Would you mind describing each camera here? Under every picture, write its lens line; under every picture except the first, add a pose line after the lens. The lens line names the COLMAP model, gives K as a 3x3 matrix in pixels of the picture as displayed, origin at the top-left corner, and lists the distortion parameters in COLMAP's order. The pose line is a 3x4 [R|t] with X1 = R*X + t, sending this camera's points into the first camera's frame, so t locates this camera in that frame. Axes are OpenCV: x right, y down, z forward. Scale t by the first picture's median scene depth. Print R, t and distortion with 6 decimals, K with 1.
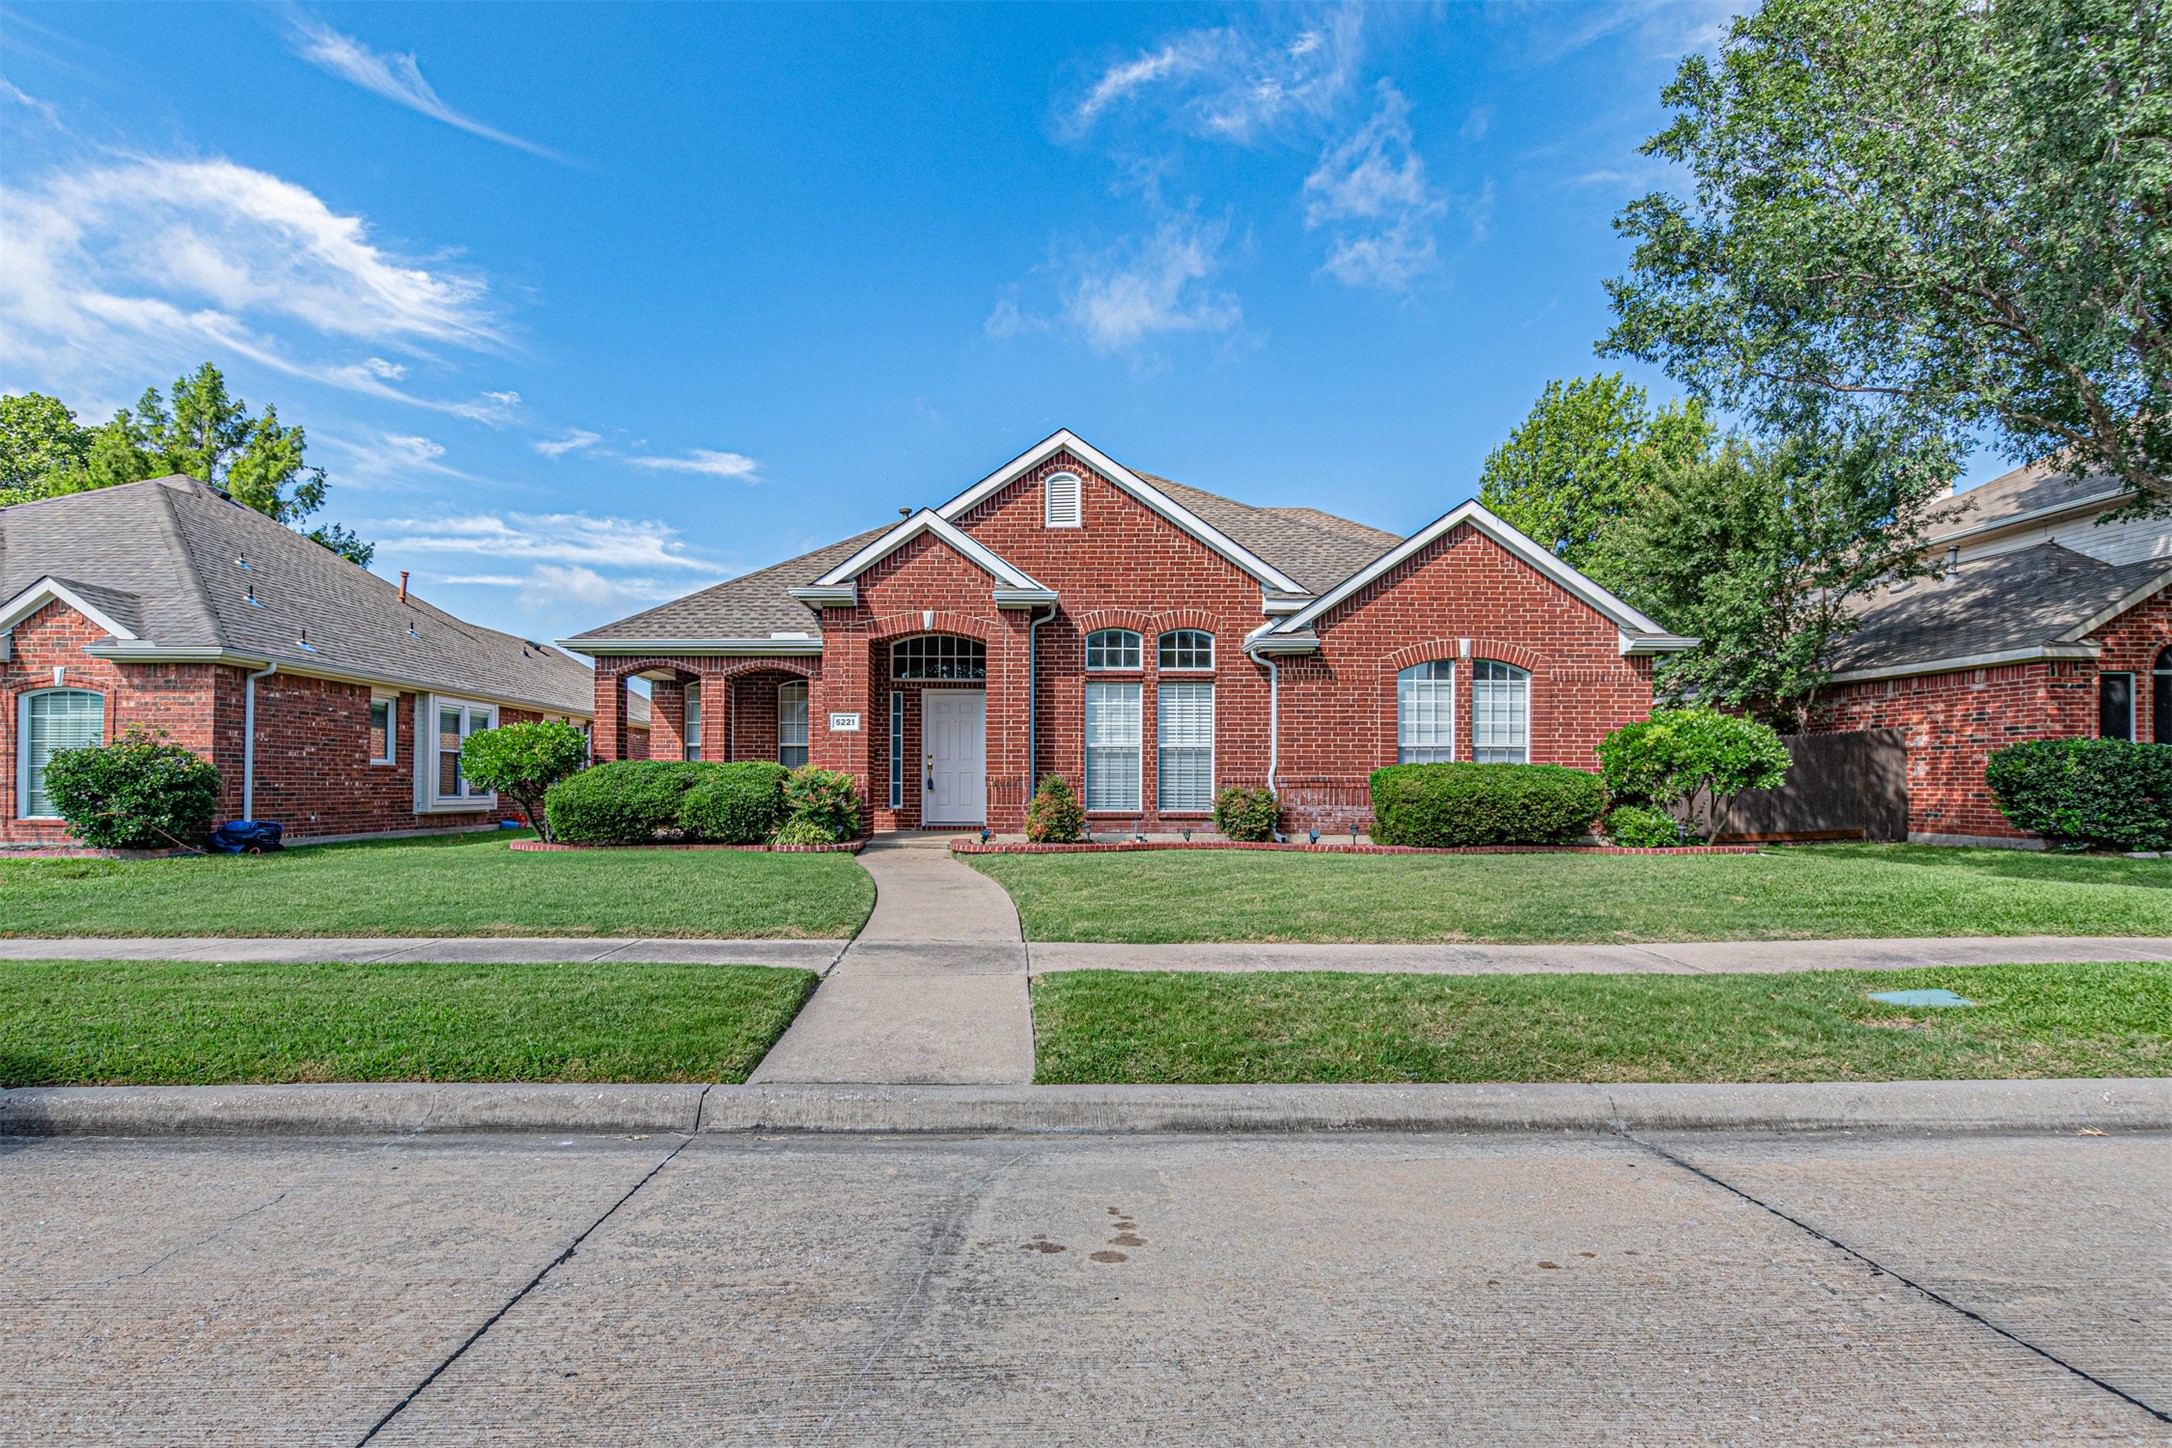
lens RADIAL K [[1022.9, 0, 1081.3], [0, 1022.9, 773.6], [0, 0, 1]] dist [-0.004341, -0.000281]
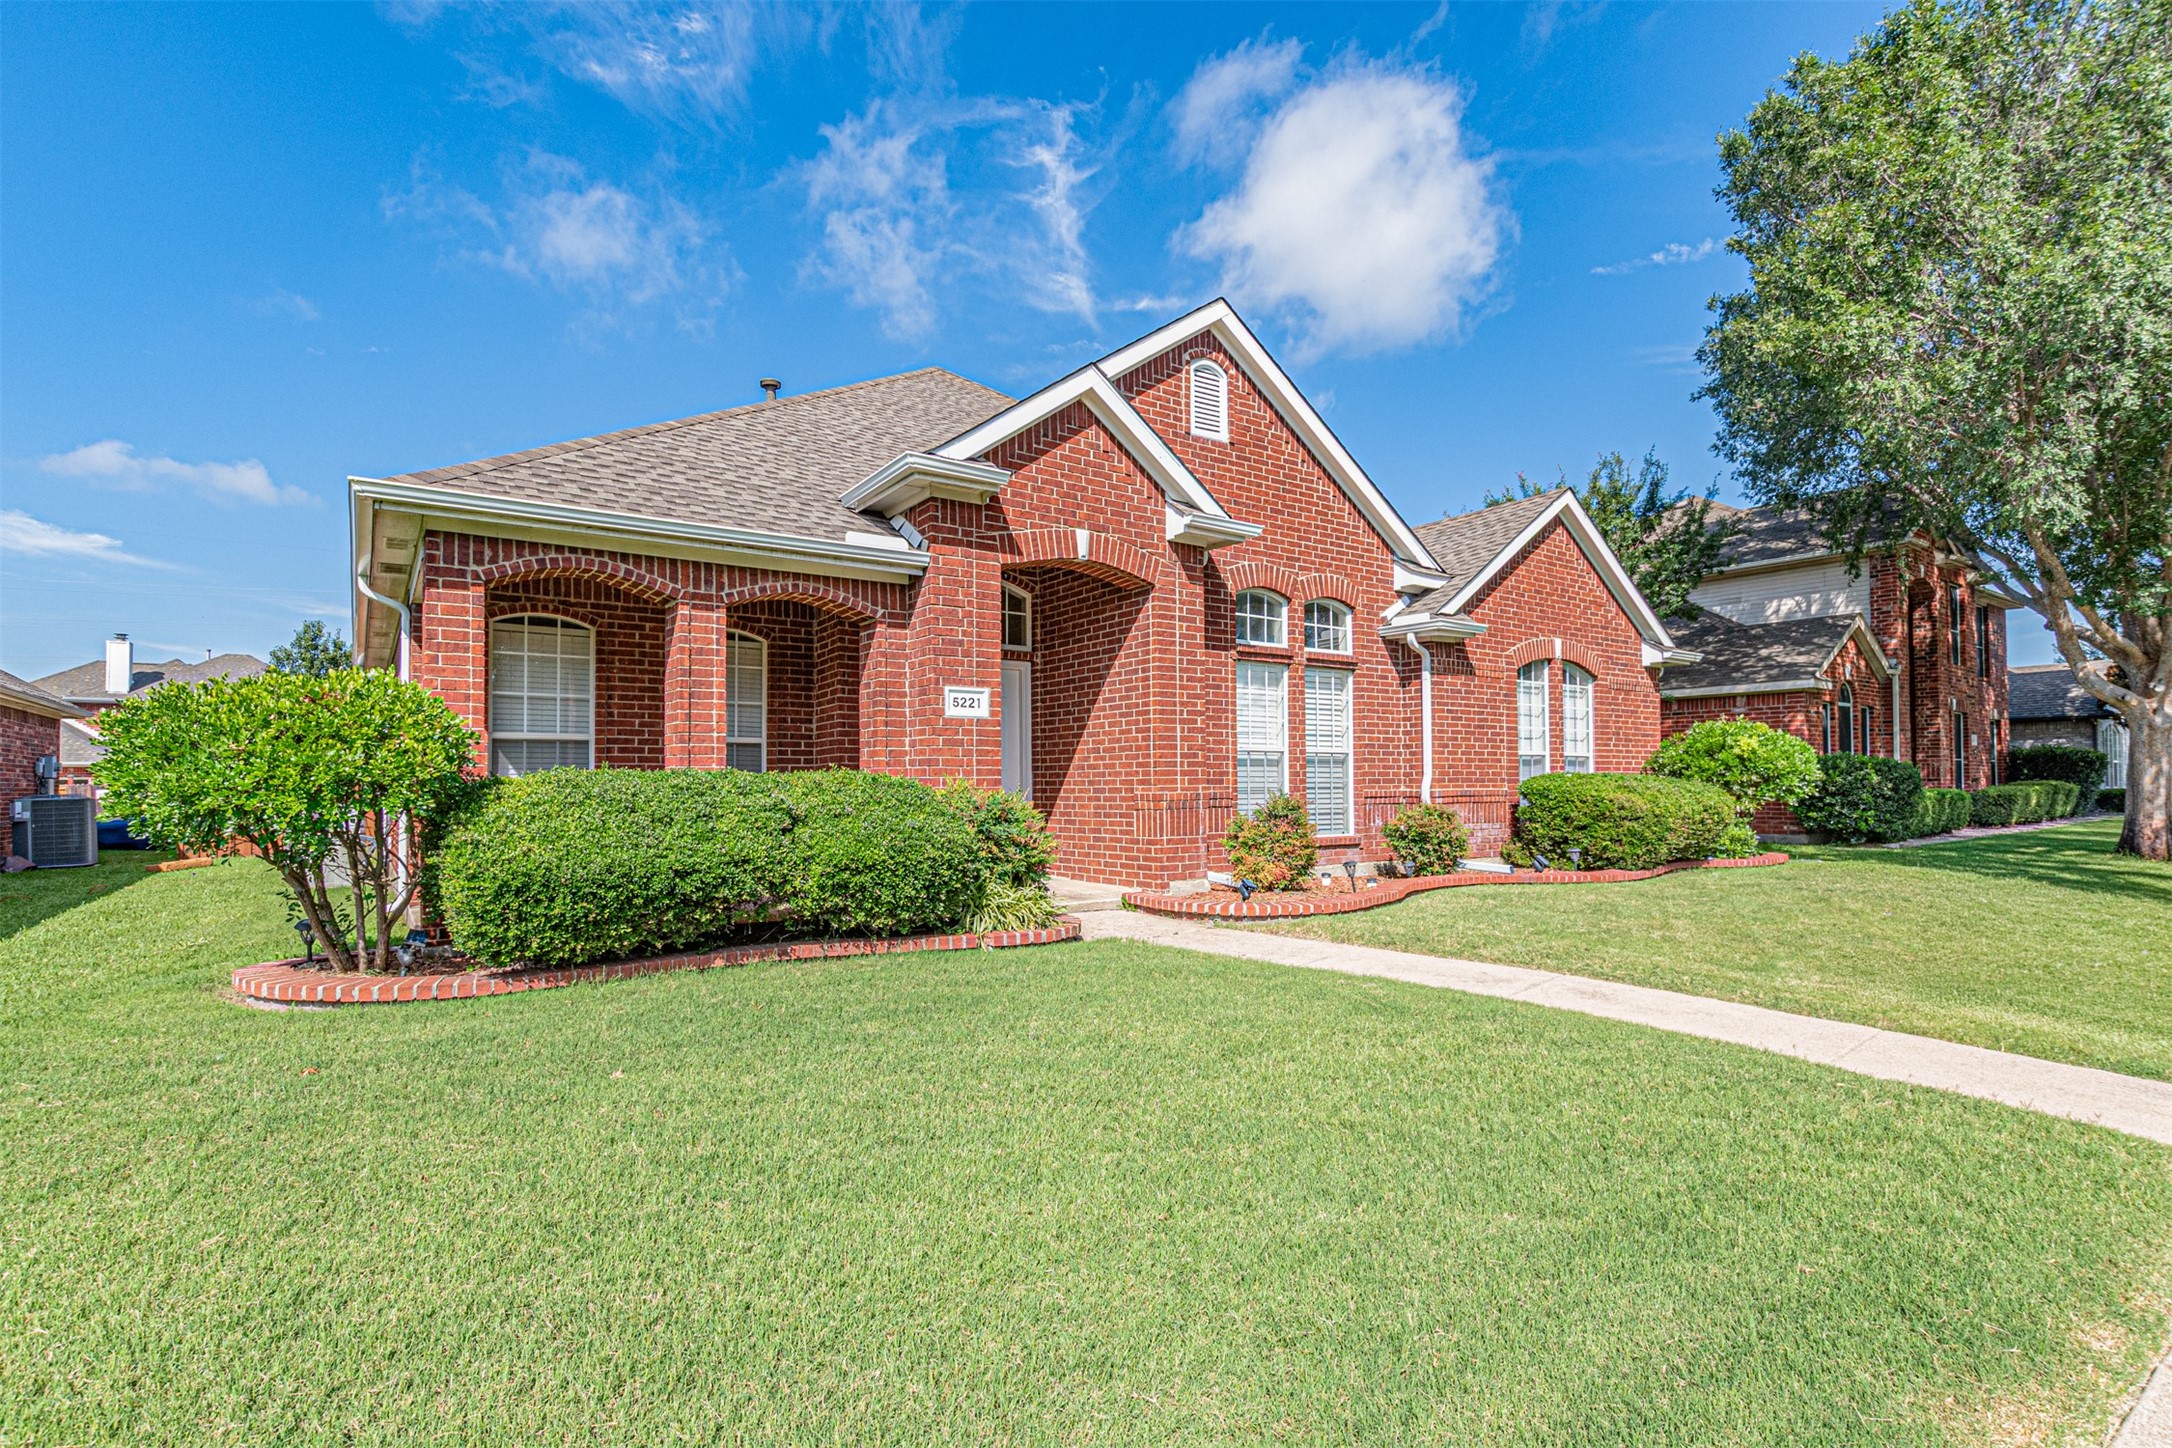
lens RADIAL K [[1022.9, 0, 1081.3], [0, 1022.9, 773.6], [0, 0, 1]] dist [-0.004341, -0.000281]
pose [[0.827554, 0.000254, 0.561385, -0.486276], [0.007083, 0.999916, -0.010894, -0.003187], [-0.561341, 0.012992, 0.827483, 0.470628]]
